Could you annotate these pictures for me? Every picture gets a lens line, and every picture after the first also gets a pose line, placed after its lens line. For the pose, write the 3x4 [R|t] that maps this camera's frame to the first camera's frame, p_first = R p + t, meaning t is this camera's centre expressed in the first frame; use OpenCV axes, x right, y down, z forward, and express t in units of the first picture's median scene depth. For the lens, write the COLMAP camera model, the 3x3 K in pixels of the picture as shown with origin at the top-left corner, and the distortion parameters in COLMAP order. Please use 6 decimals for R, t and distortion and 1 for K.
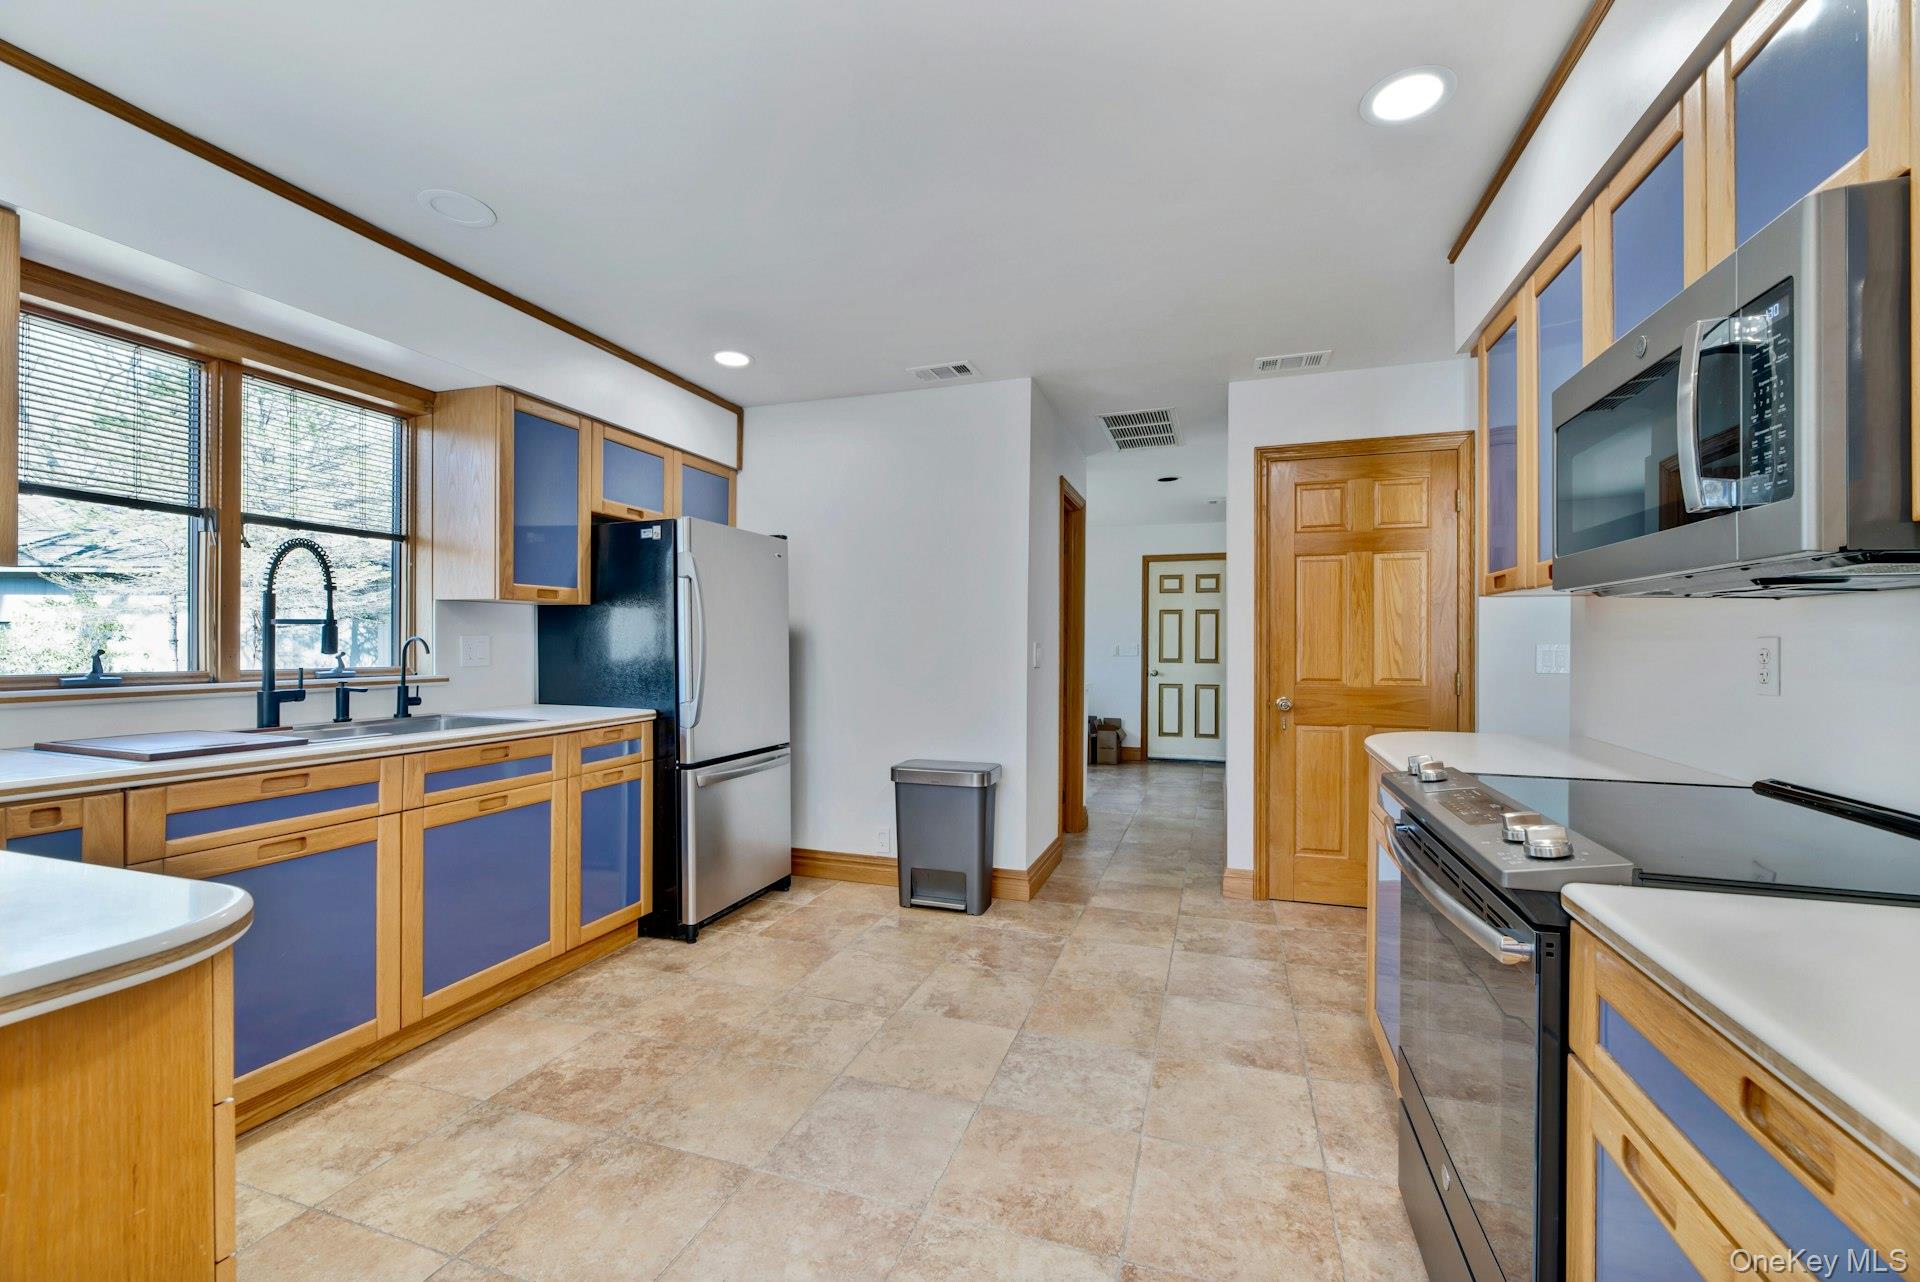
lens RADIAL K [[779.7, 0, 958.1], [0, 779.7, 645.5], [0, 0, 1]] dist [0.000457, 0.001692]
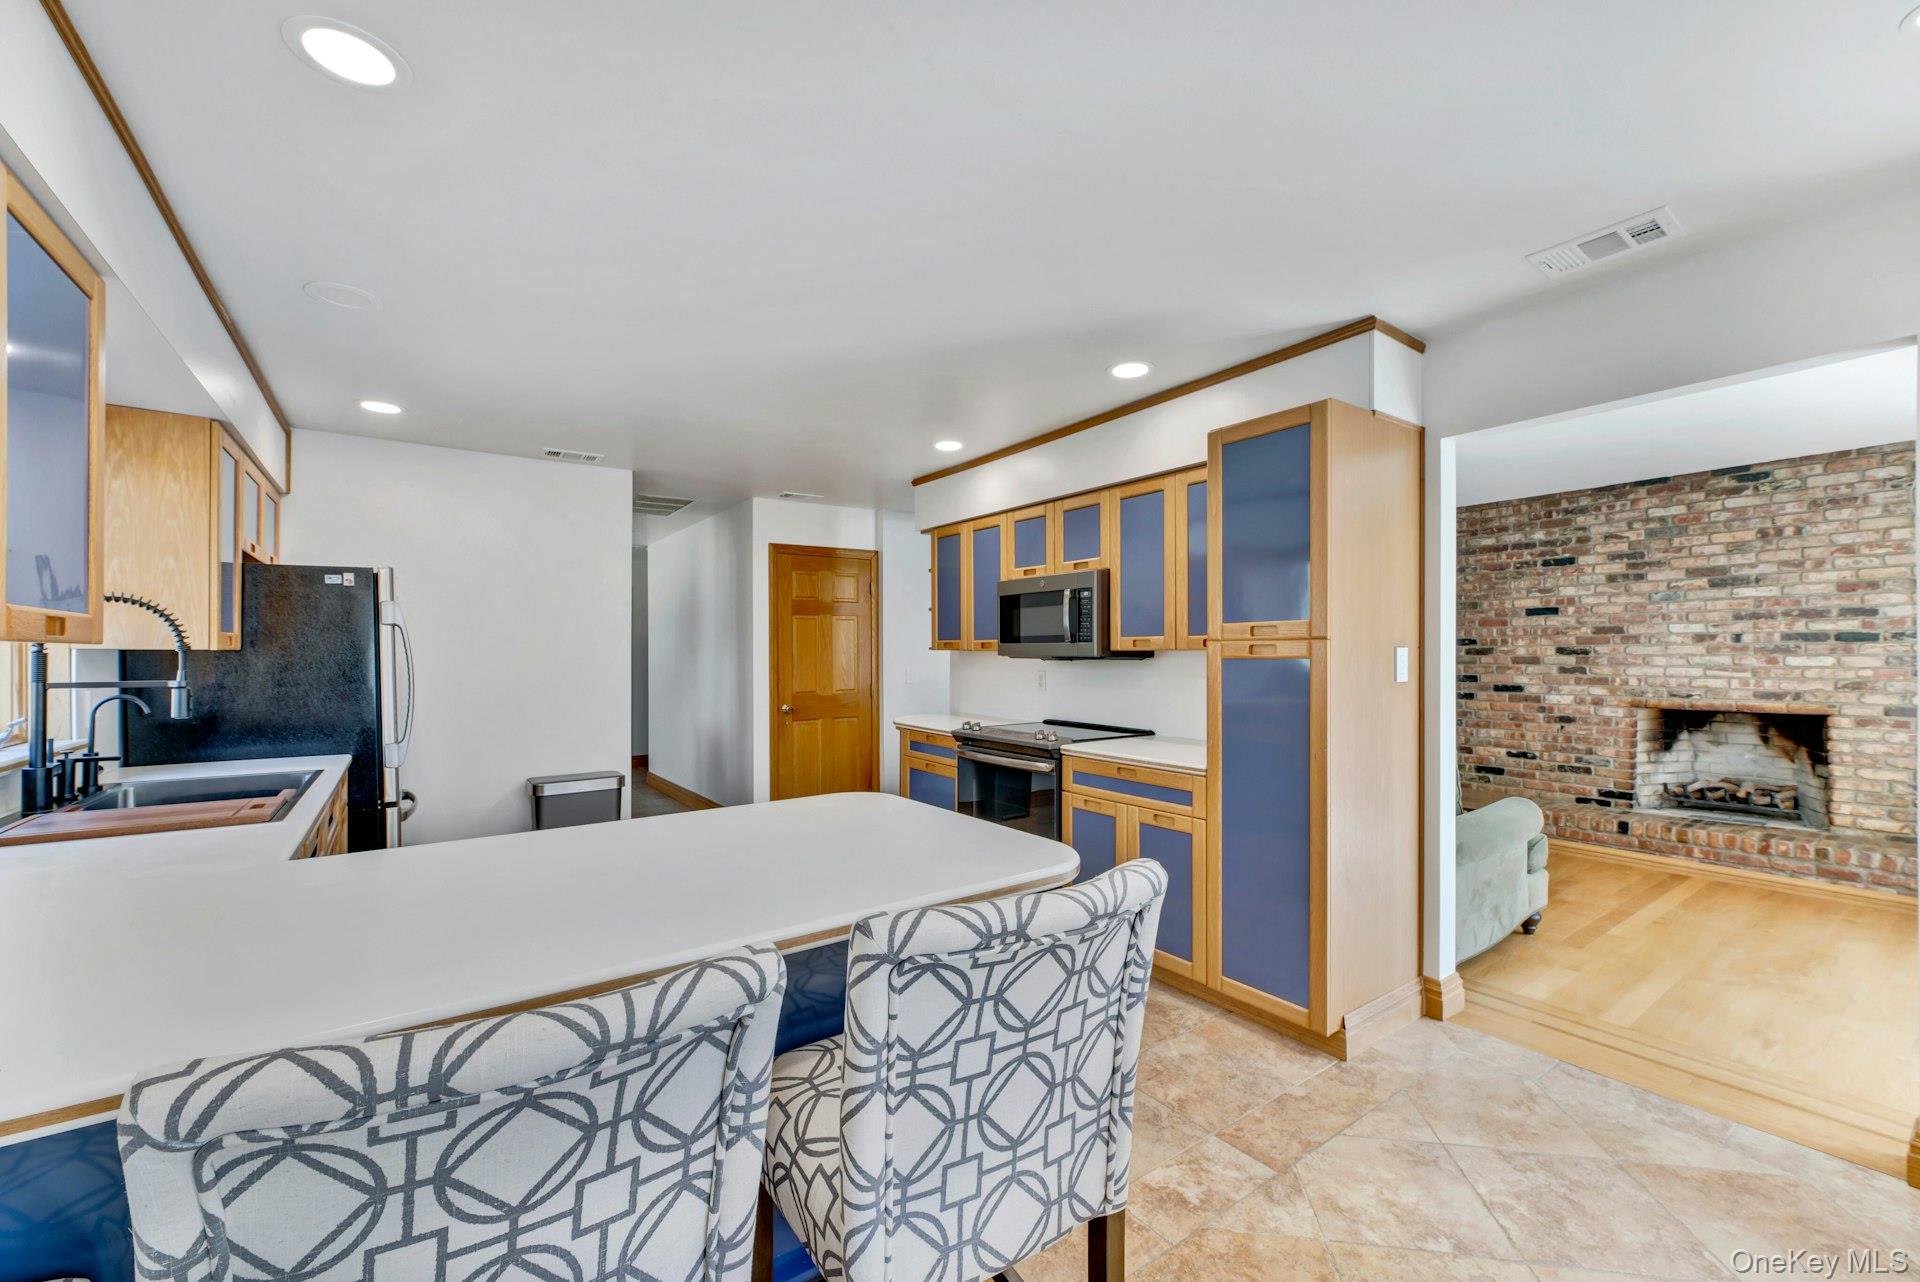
lens RADIAL K [[779.7, 0, 967.1], [0, 779.7, 649.0], [0, 0, 1]] dist [0.000457, 0.001692]
pose [[0.587166, -0.003397, 0.809460, -1.041232], [0.007213, 0.999973, -0.001035, -0.067189], [-0.809435, 0.006446, 0.587175, -0.353877]]
